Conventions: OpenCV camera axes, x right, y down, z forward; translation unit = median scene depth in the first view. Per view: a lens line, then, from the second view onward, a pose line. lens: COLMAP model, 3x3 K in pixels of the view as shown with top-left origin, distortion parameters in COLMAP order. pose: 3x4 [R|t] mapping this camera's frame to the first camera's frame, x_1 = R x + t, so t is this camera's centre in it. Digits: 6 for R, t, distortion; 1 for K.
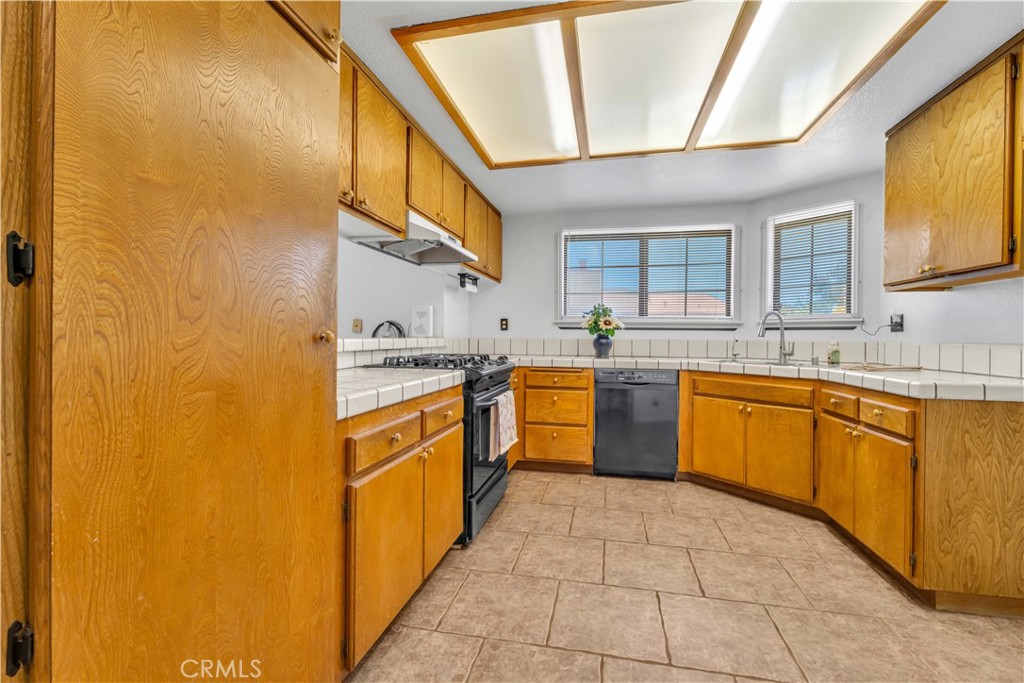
lens RADIAL K [[413.0, 0, 514.9], [0, 413.0, 341.1], [0, 0, 1]] dist [0.000767, -0.000712]
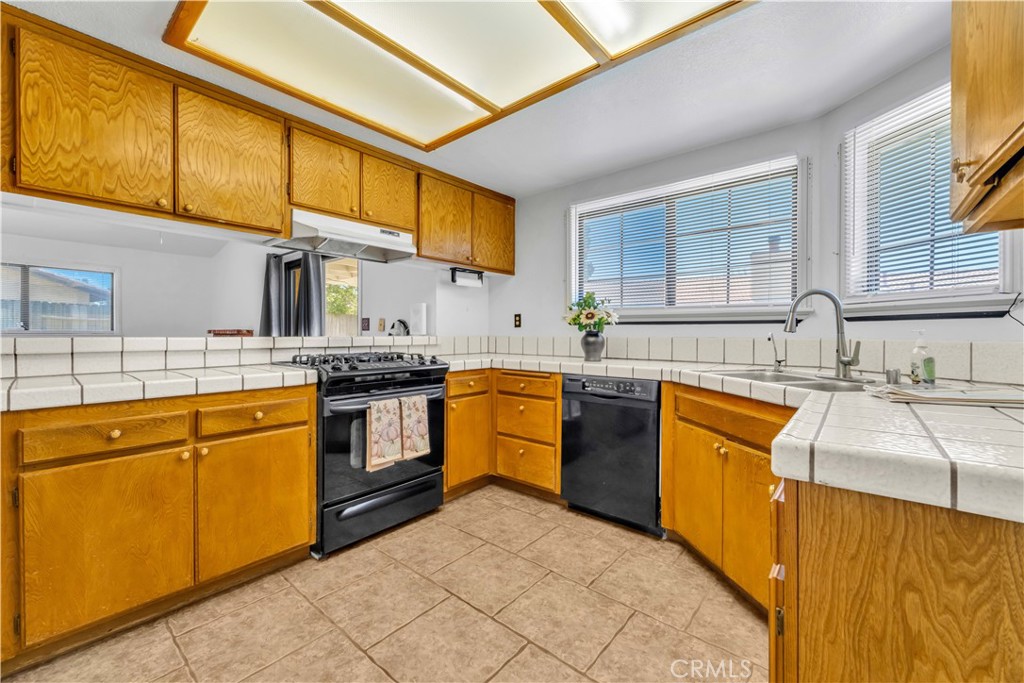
lens RADIAL K [[413.0, 0, 509.8], [0, 413.0, 335.3], [0, 0, 1]] dist [0.000767, -0.000712]
pose [[0.883626, -0.003119, -0.468182, 0.513568], [-0.000967, 0.999964, -0.008485, -0.001195], [0.468192, 0.007950, 0.883591, 0.270875]]
